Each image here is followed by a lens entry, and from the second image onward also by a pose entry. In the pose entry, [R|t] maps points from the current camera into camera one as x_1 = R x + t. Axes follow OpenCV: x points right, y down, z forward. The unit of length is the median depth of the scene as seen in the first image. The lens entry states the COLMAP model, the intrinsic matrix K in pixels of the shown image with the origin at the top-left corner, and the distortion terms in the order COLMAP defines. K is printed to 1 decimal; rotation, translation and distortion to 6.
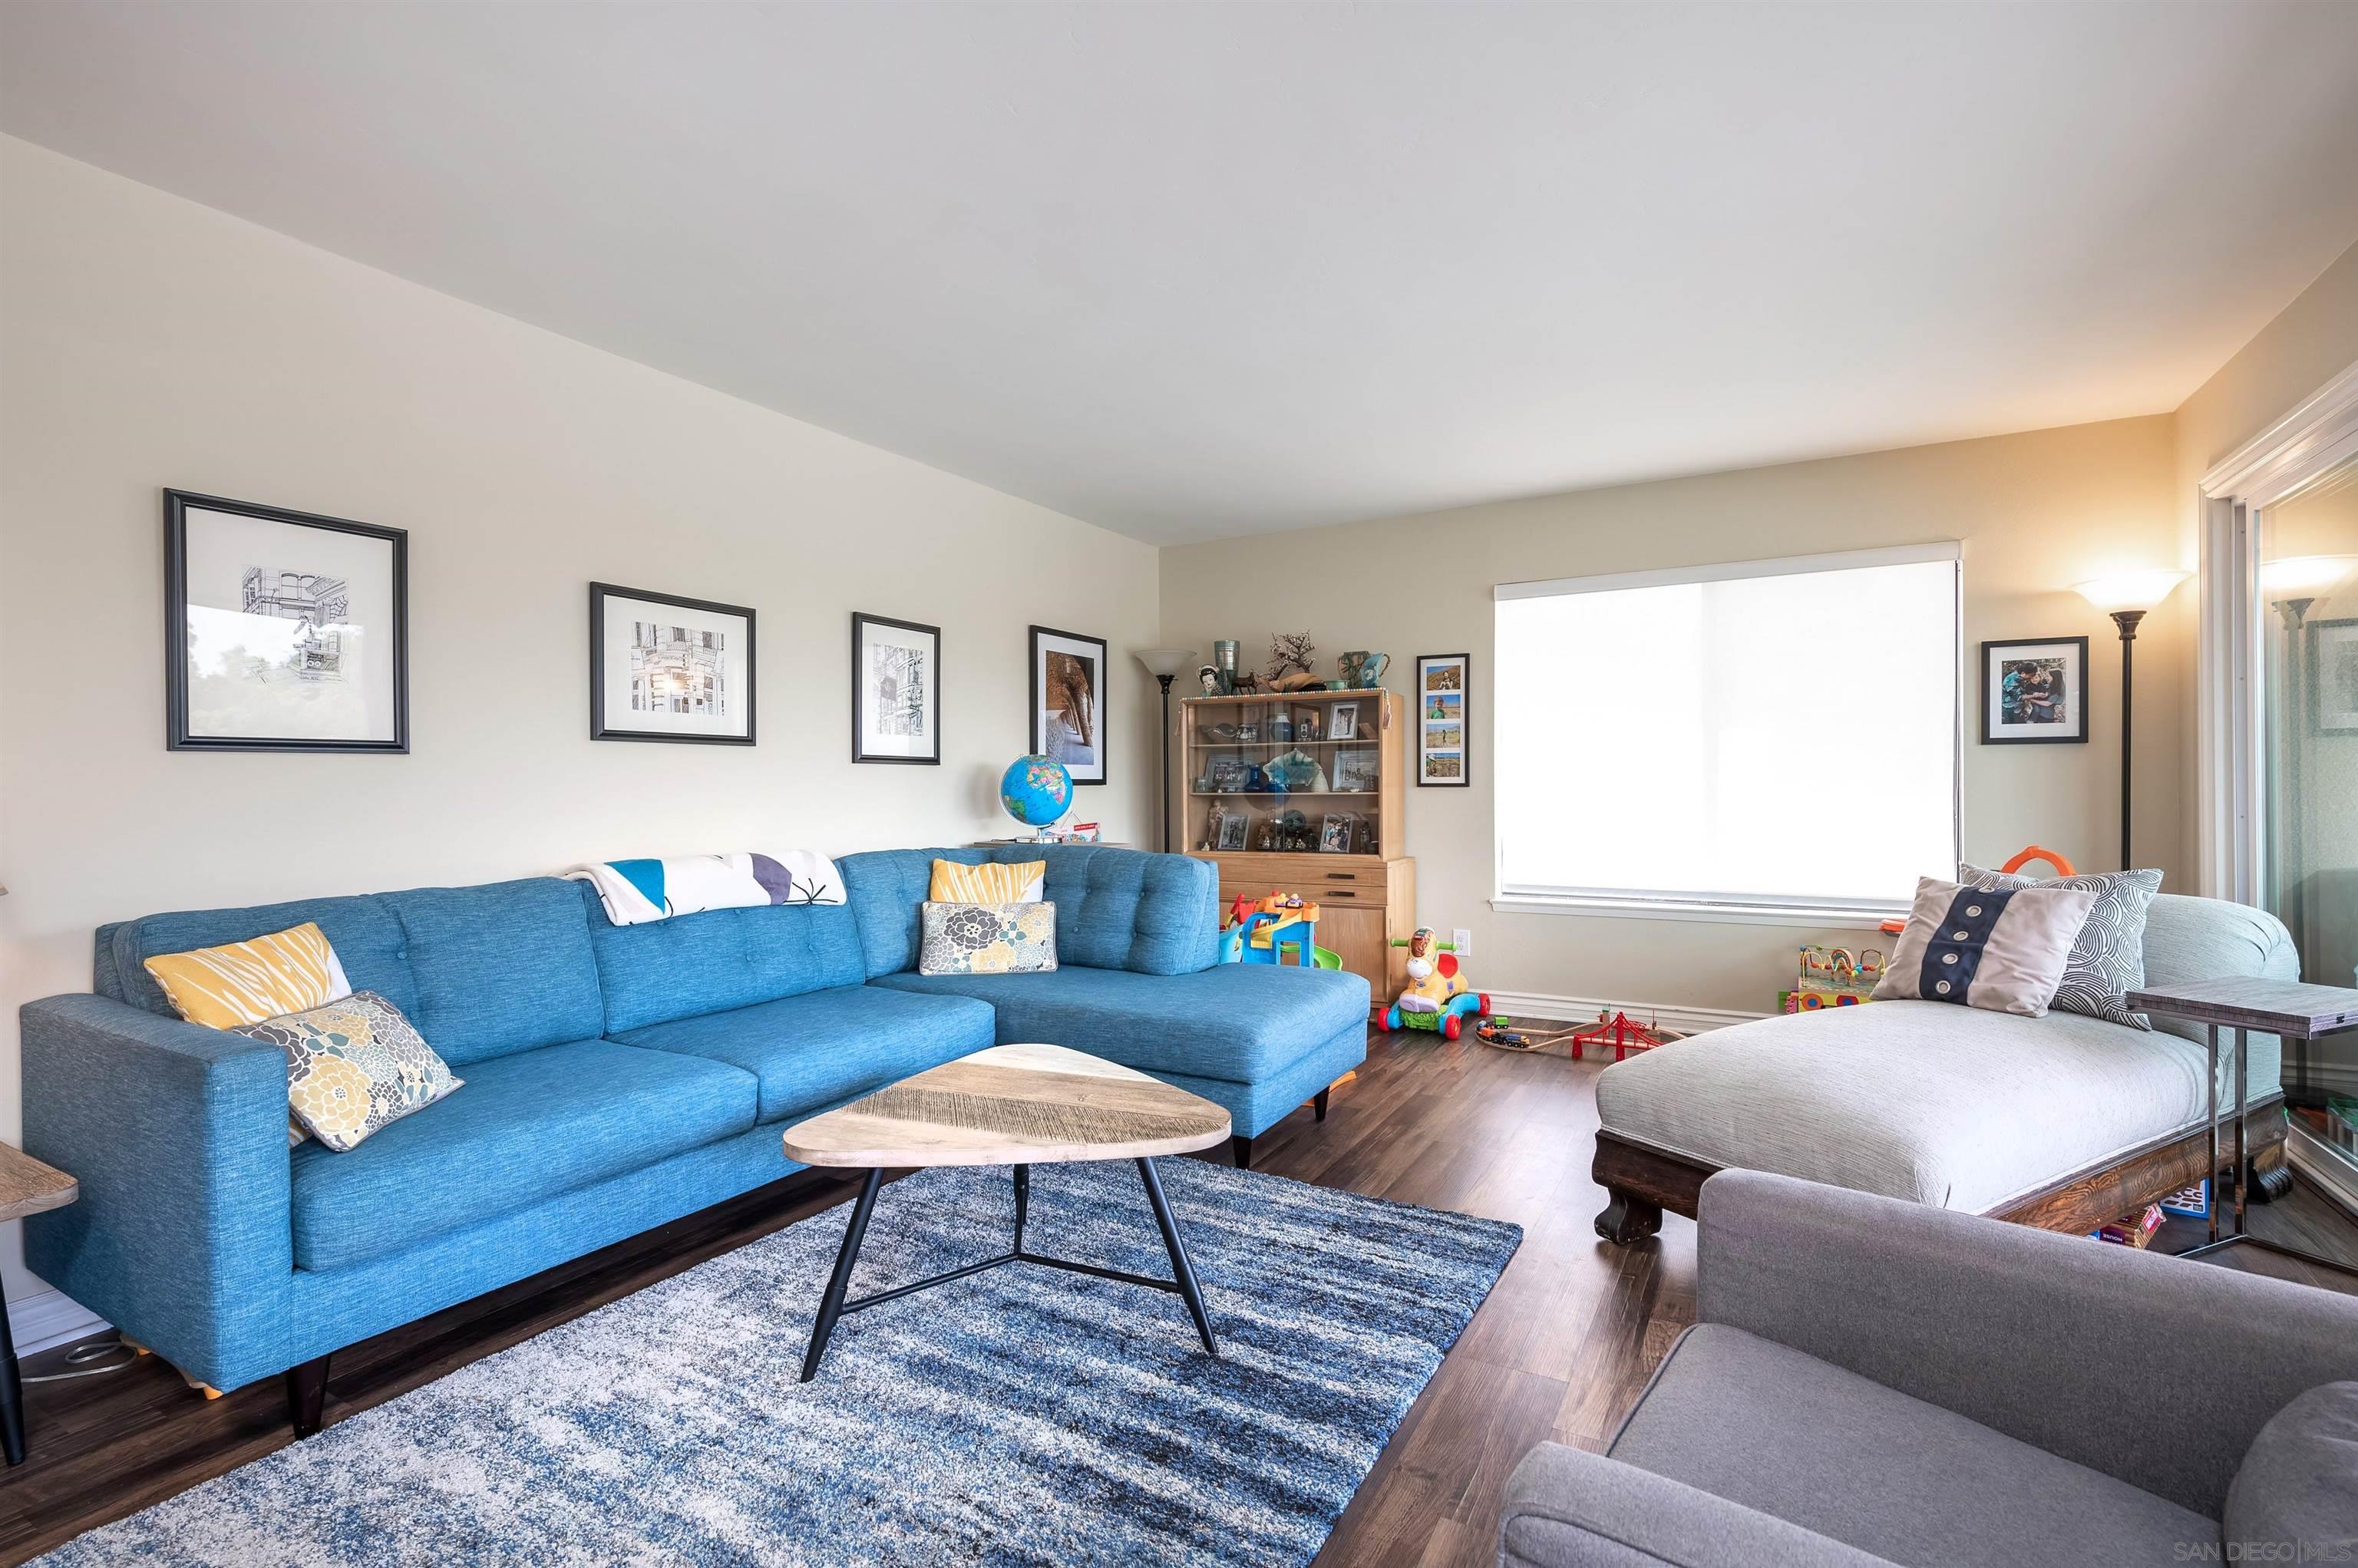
lens RADIAL K [[1076.5, 0, 1179.0], [0, 1076.5, 784.0], [0, 0, 1]] dist [-0.000267, -0.000157]
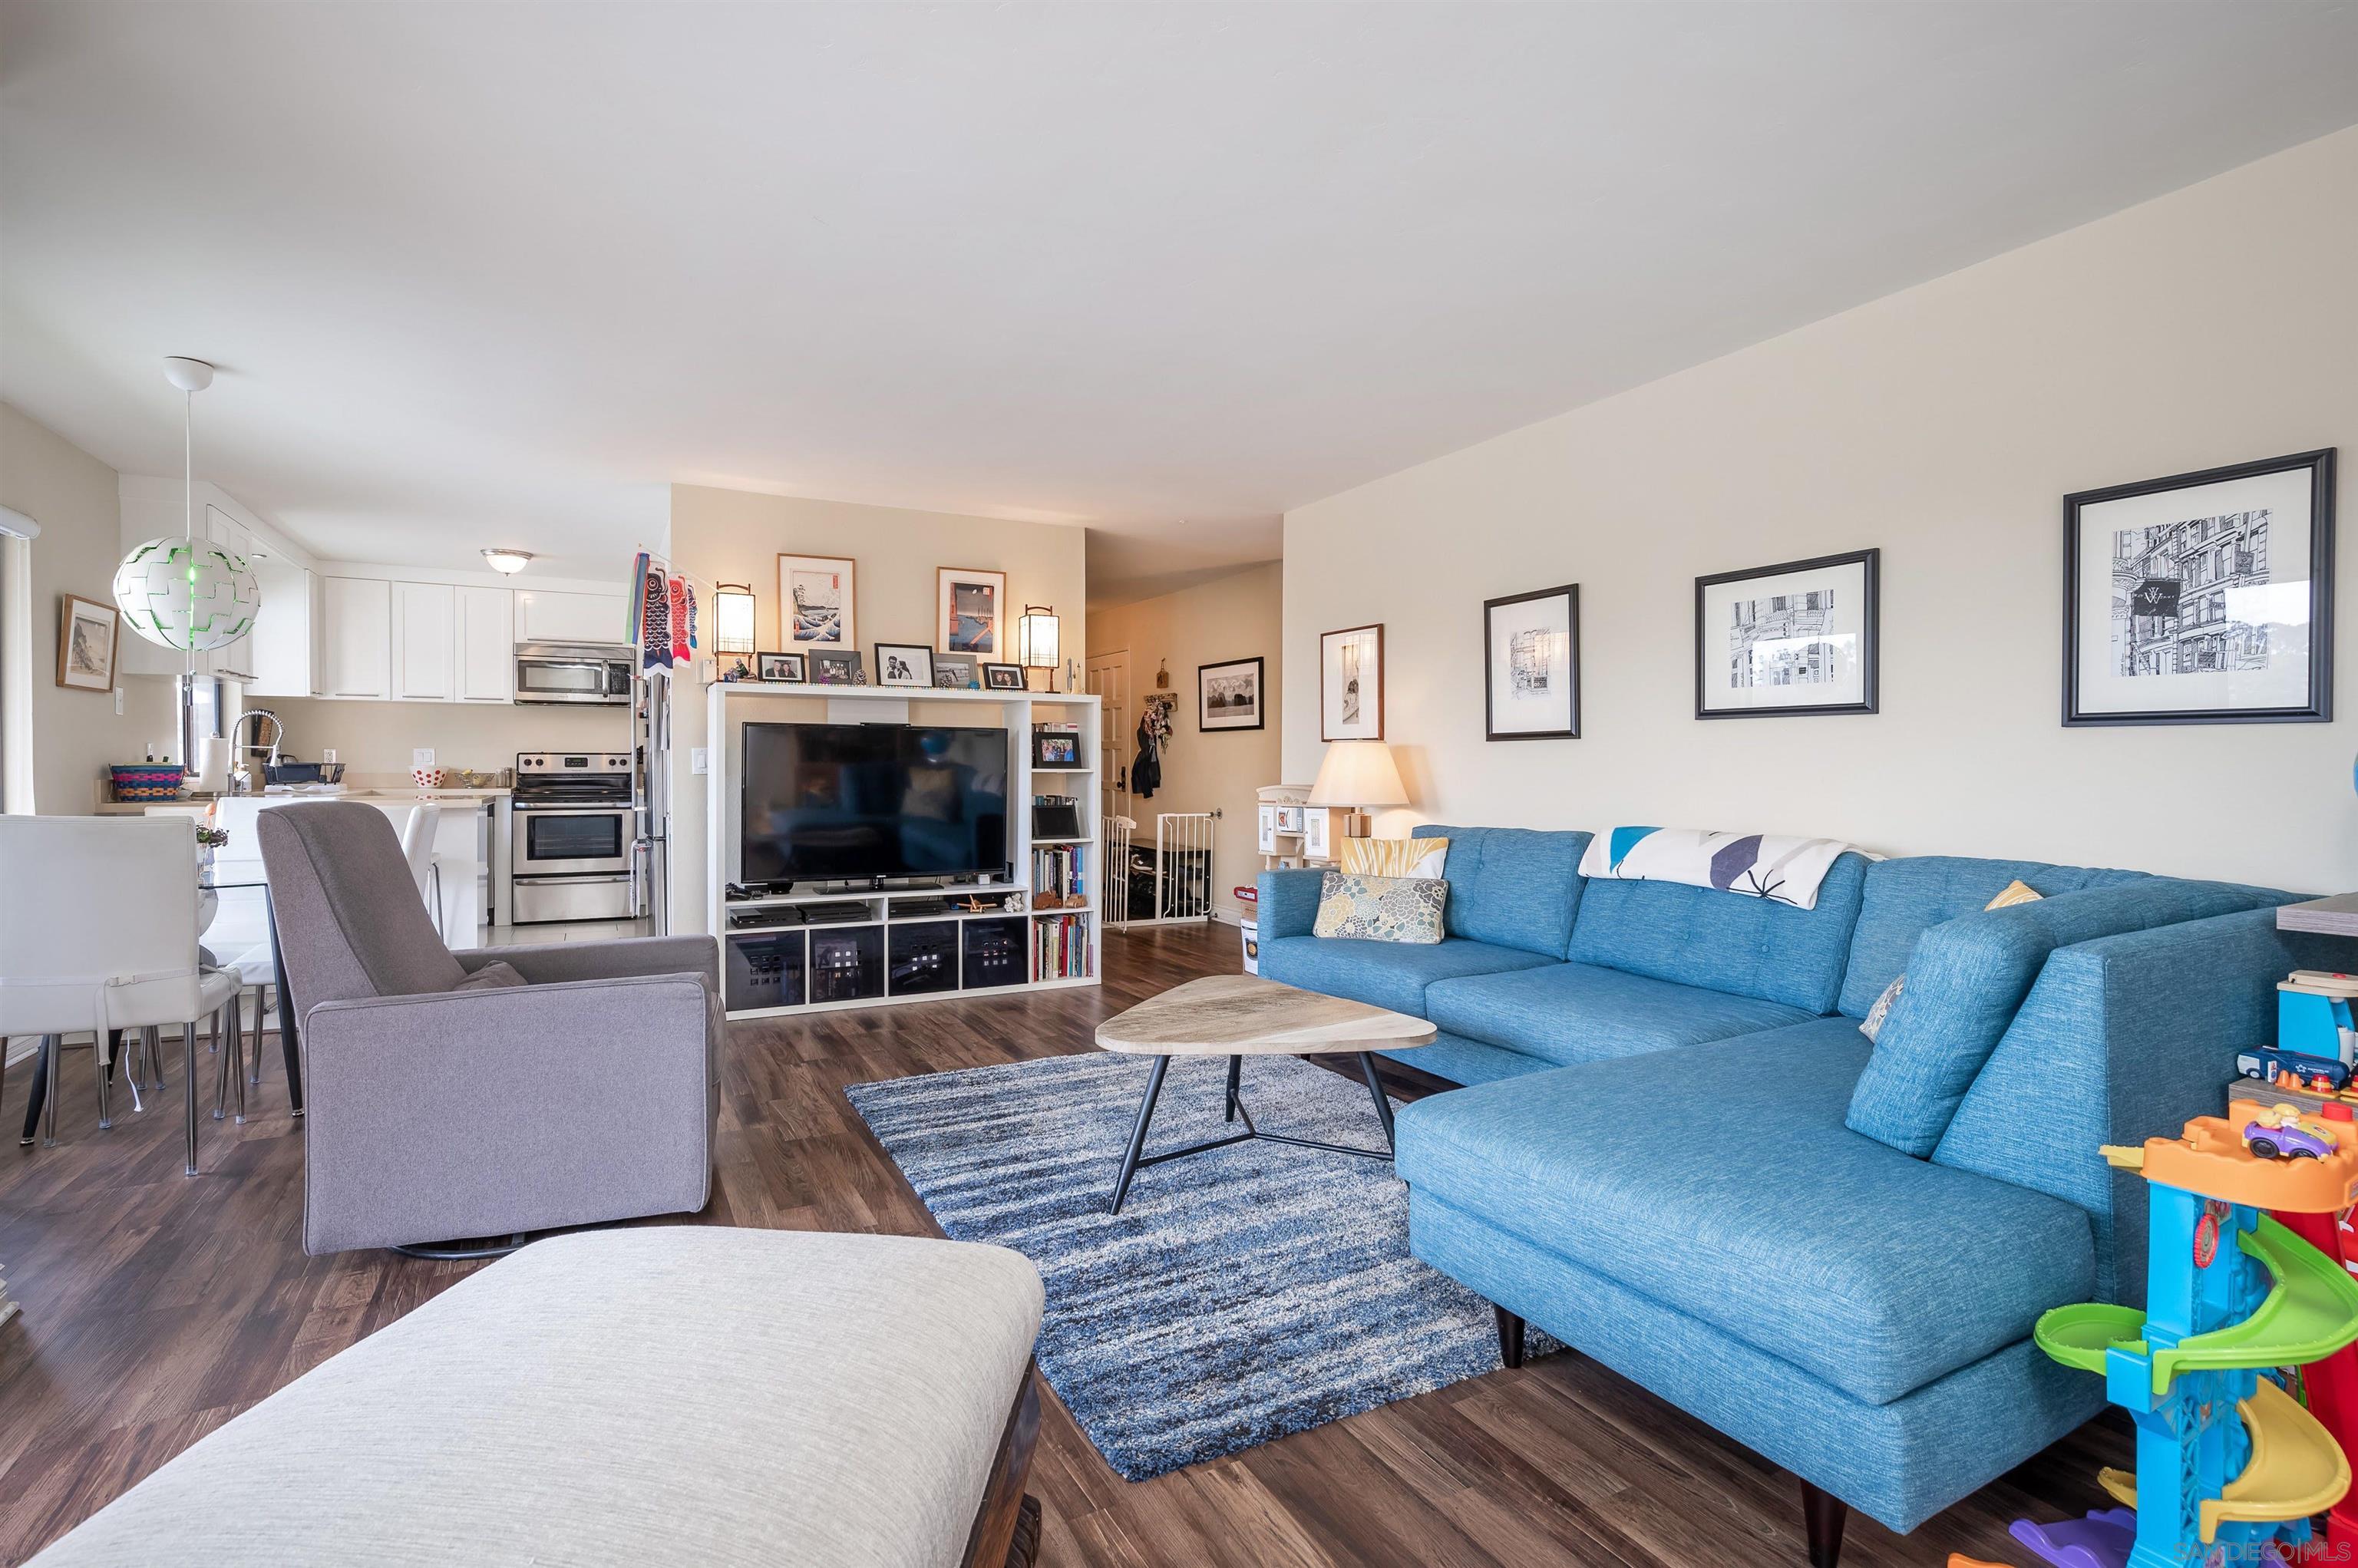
lens RADIAL K [[1094.1, 0, 1179.0], [0, 1094.1, 784.0], [0, 0, 1]] dist [-0.011865, -0.000474]
pose [[-0.529271, 0.024338, -0.848104, 0.567715], [0.006320, 0.999674, 0.024744, -0.004720], [0.848429, 0.007736, -0.529252, 0.928252]]
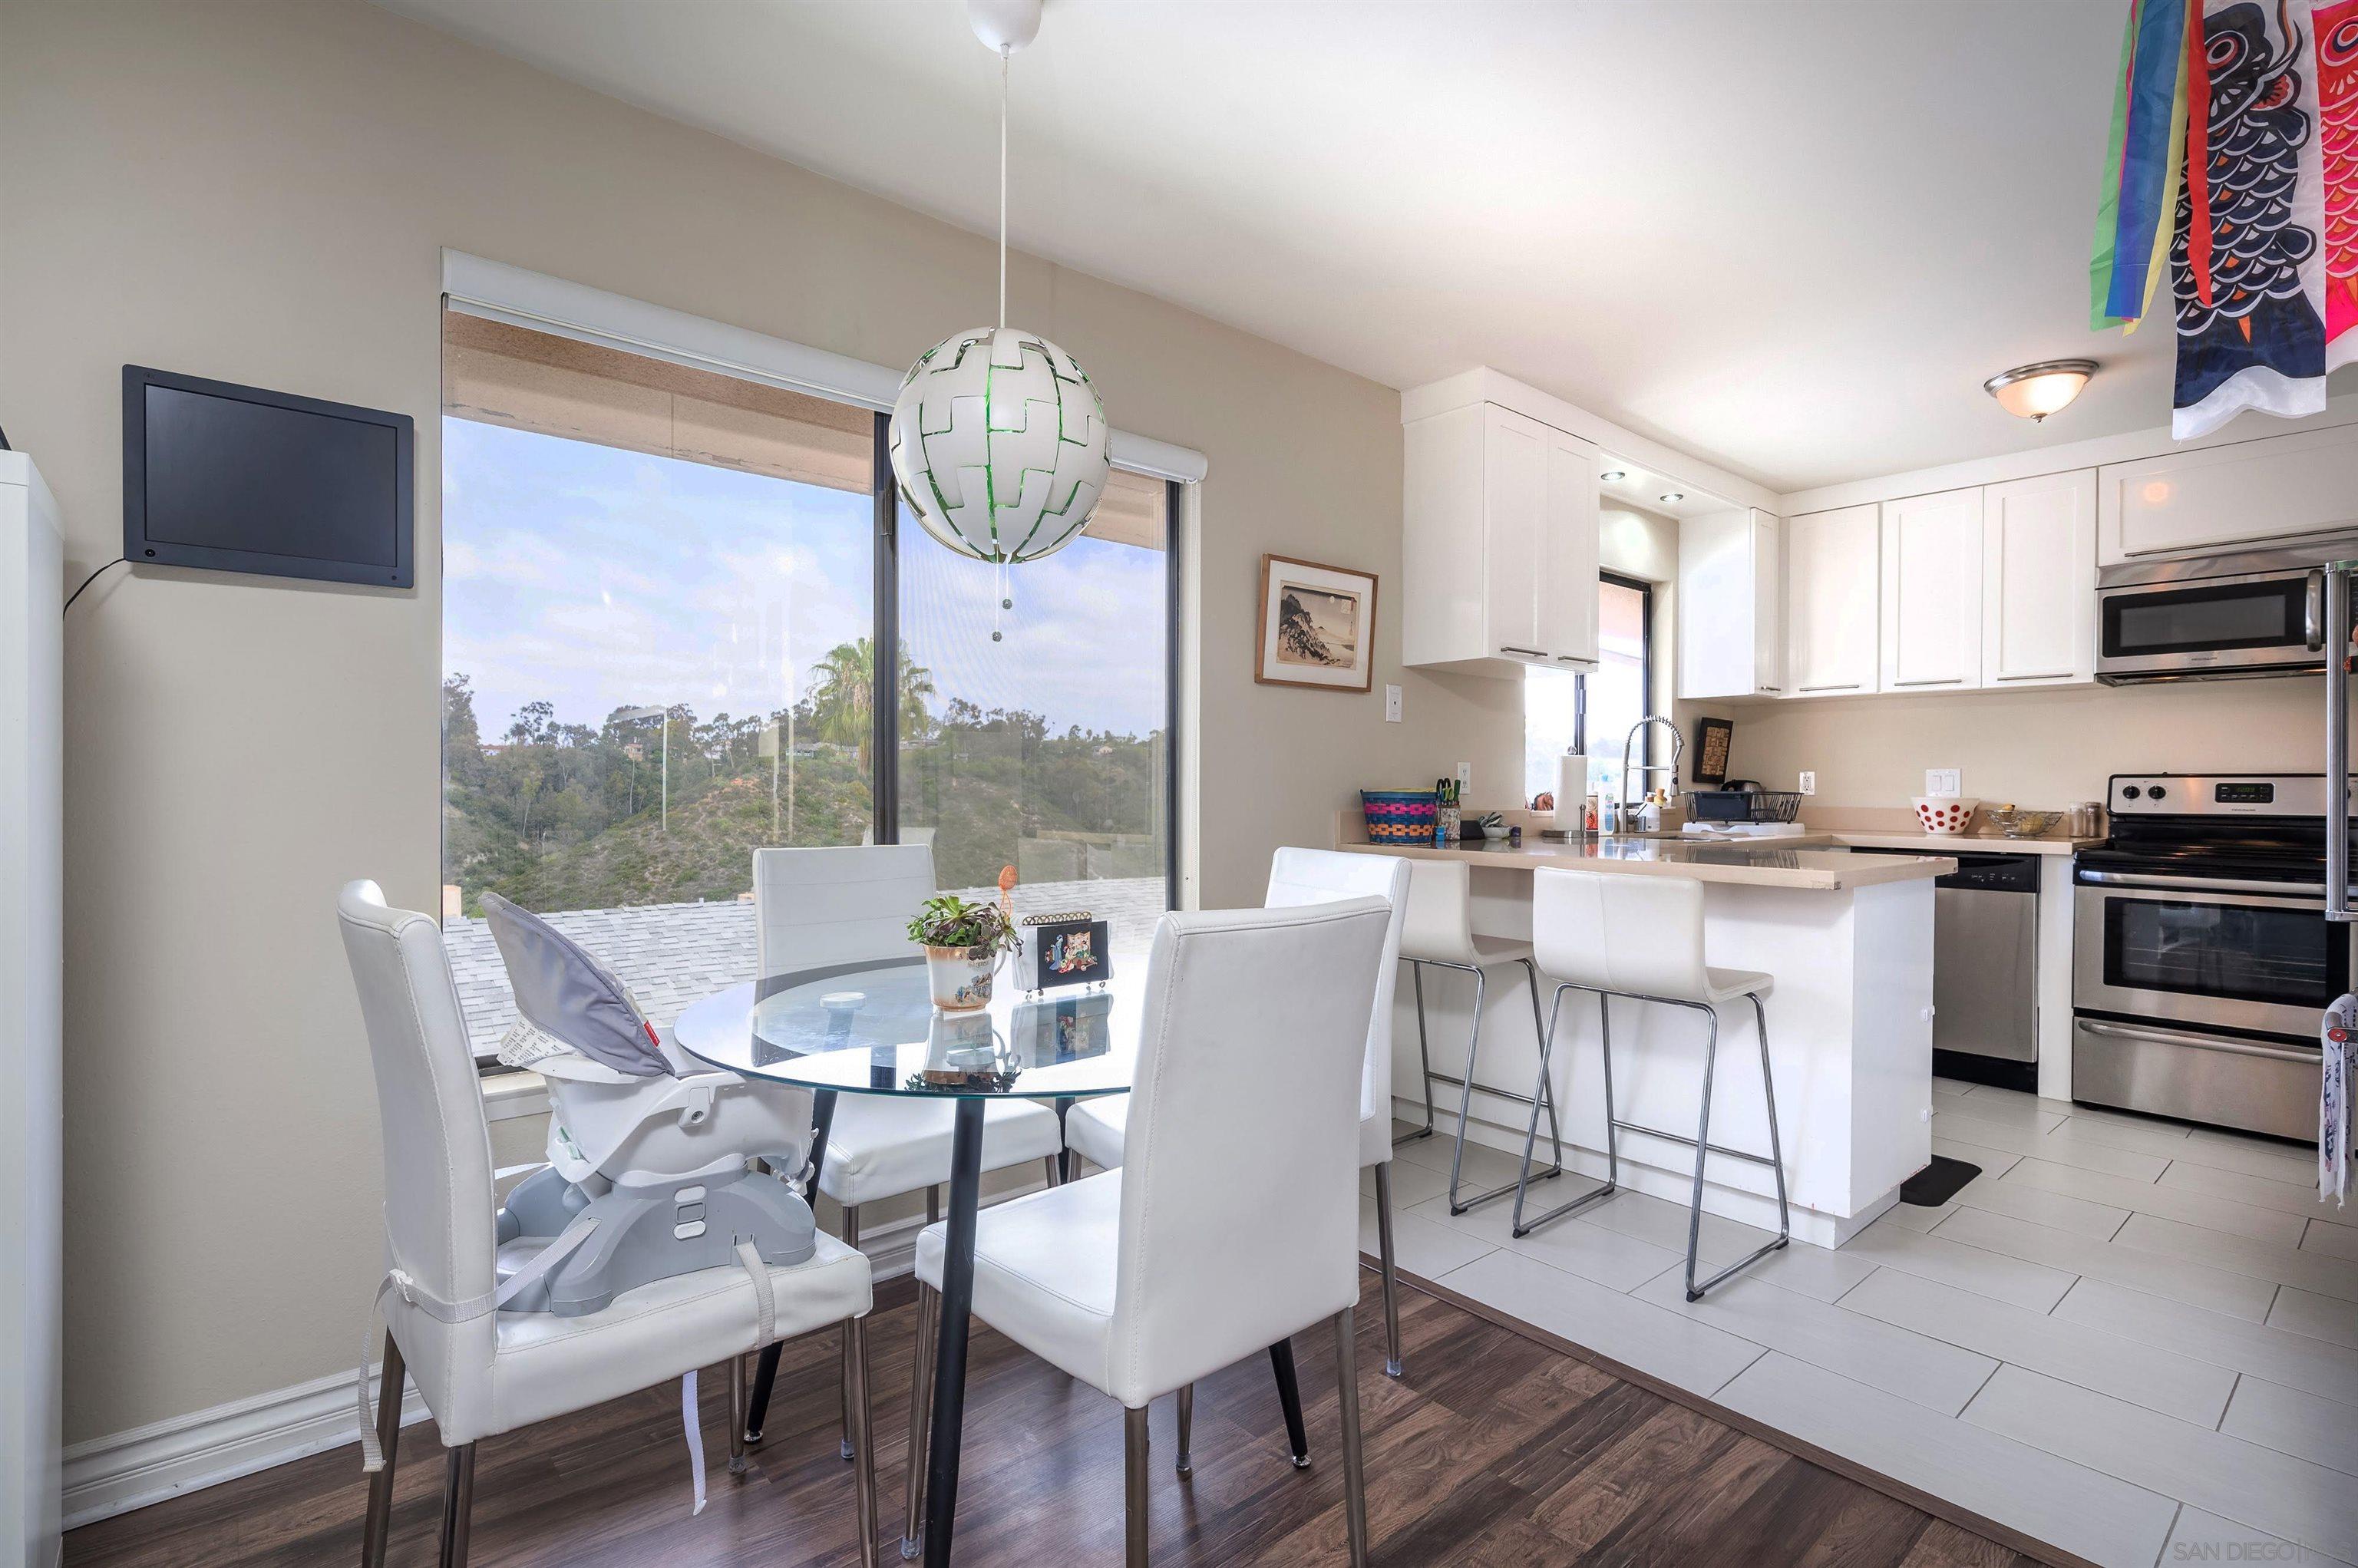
lens RADIAL K [[1111.6, 0, 1179.0], [0, 1111.6, 784.0], [0, 0, 1]] dist [0.000403, -0.000360]
pose [[-0.943702, 0.004562, 0.330766, 0.013237], [0.000892, 0.999936, -0.011245, 0.000516], [-0.330797, -0.010317, -0.943646, 0.166616]]
